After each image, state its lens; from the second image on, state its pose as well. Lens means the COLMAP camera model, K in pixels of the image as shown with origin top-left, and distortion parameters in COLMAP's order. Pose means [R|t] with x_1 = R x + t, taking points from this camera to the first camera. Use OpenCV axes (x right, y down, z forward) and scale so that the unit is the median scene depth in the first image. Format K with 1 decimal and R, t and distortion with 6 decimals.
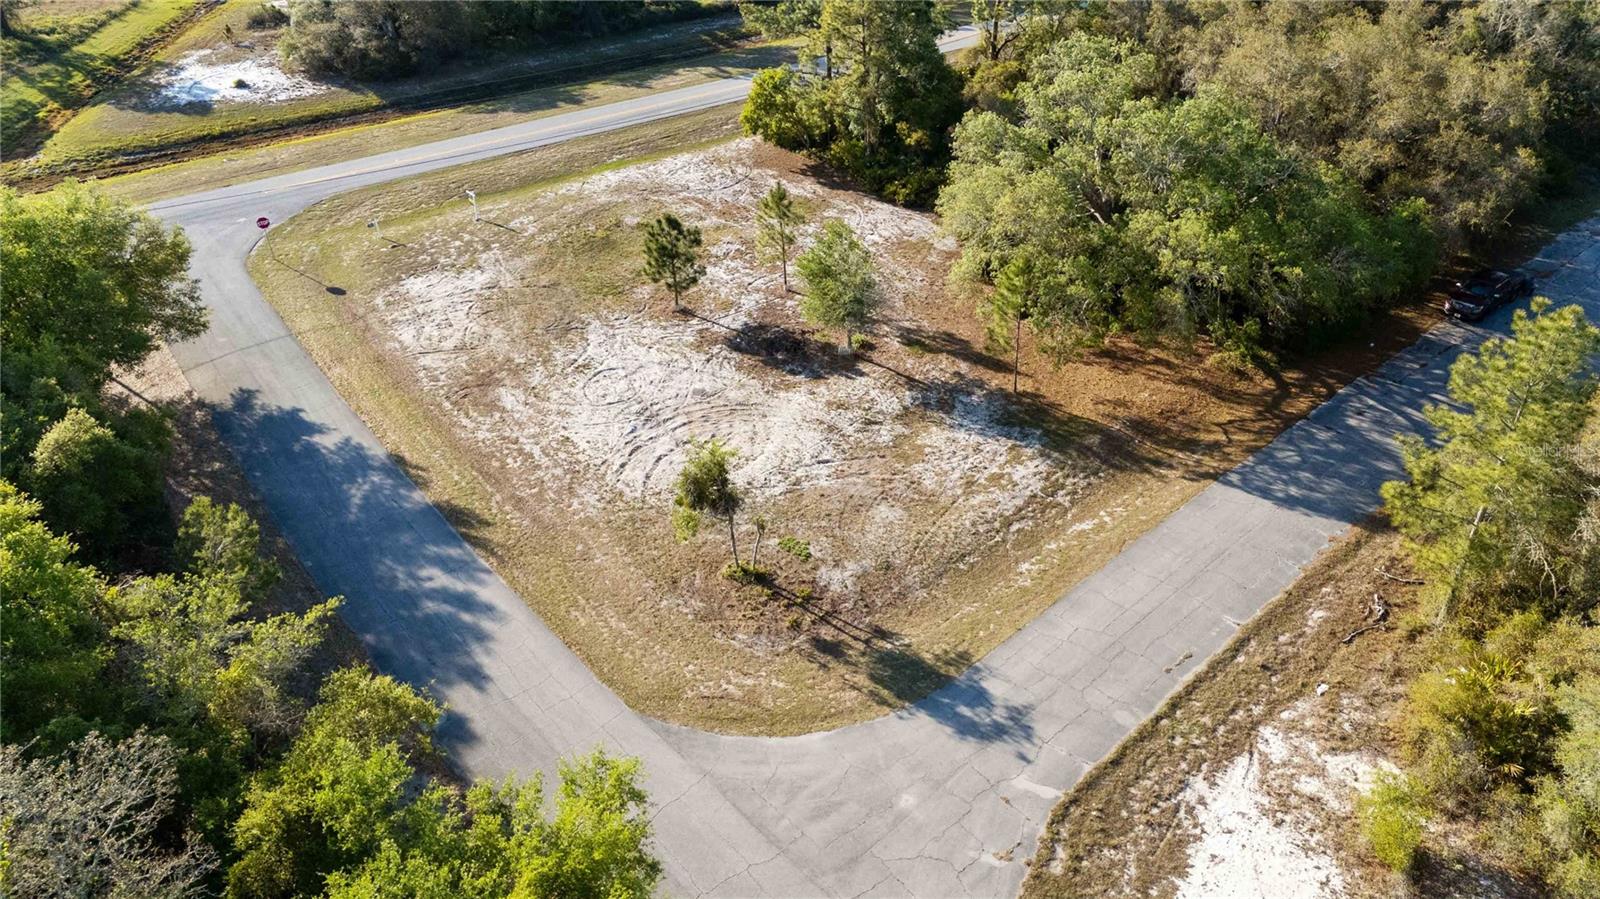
lens RADIAL K [[1176.3, 0, 800.0], [0, 1176.3, 449.5], [0, 0, 1]] dist [0.089658, -0.088015]
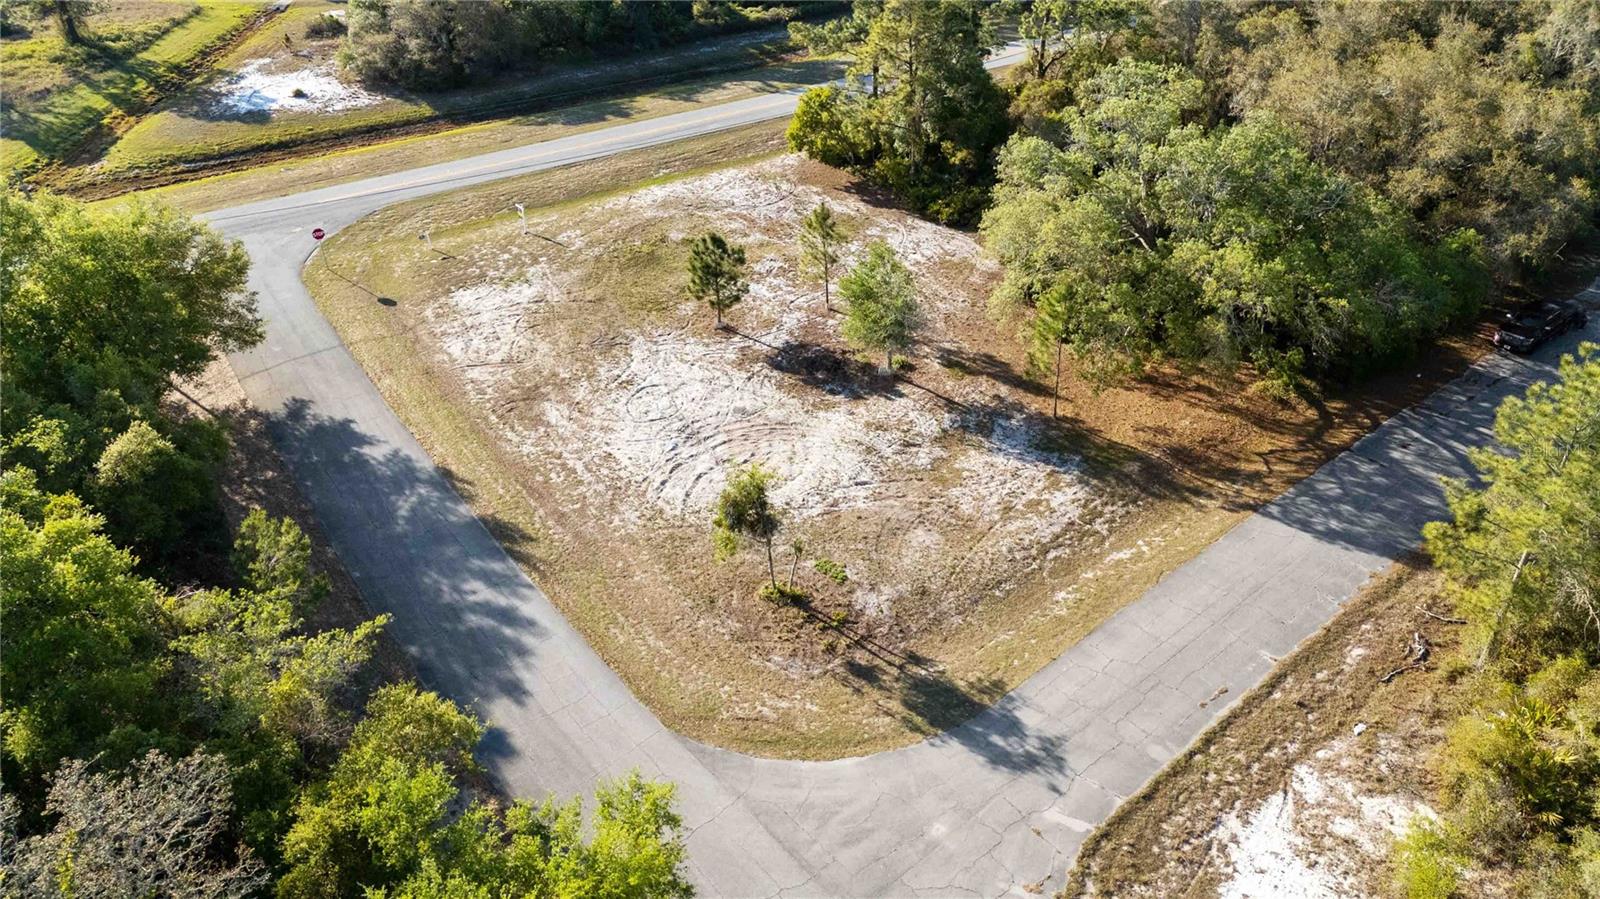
lens RADIAL K [[1176.3, 0, 800.0], [0, 1176.3, 449.5], [0, 0, 1]] dist [0.089658, -0.088015]
pose [[0.999270, 0.020654, -0.032144, -0.000887], [-0.020739, 0.999782, -0.002318, -0.015091], [0.032089, 0.002983, 0.999481, -0.009054]]
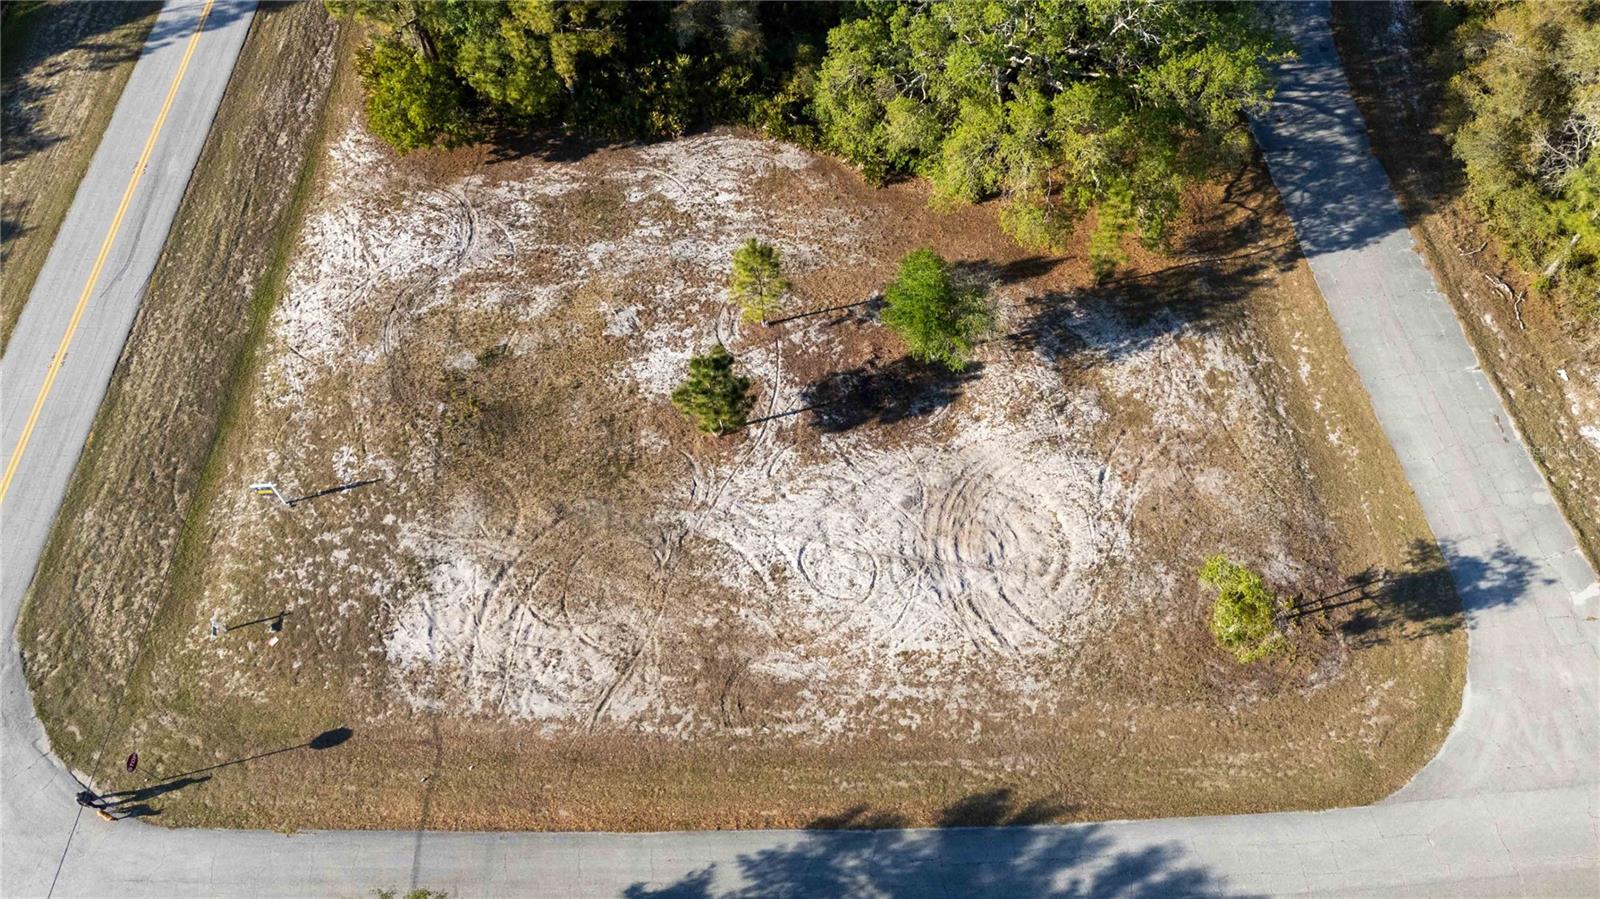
lens RADIAL K [[1193.3, 0, 800.0], [0, 1193.3, 449.5], [0, 0, 1]] dist [0.086122, -0.105466]
pose [[0.591621, -0.679107, 0.434509, -0.537297], [0.457151, 0.726507, 0.513030, -0.622864], [-0.664077, -0.104883, 0.740272, 0.420115]]
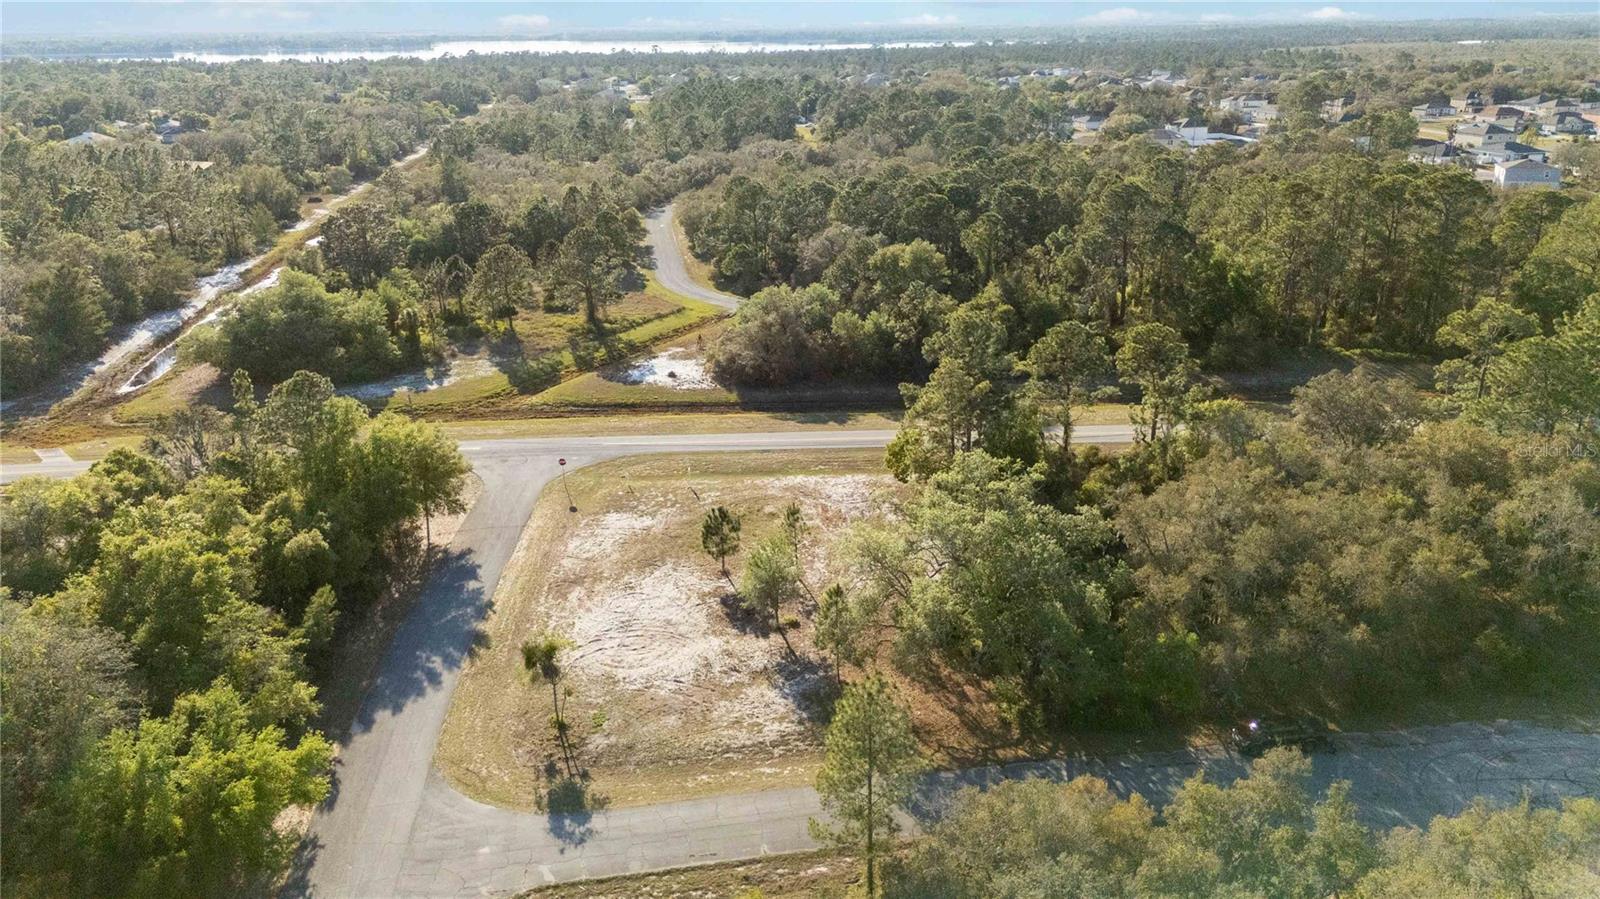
lens RADIAL K [[1167.1, 0, 800.0], [0, 1167.1, 449.5], [0, 0, 1]] dist [0.118761, -0.278081]
pose [[0.832644, 0.193593, -0.518871, 0.852217], [-0.309251, 0.939763, -0.145633, -0.095932], [0.459422, 0.281722, 0.842356, -0.268250]]
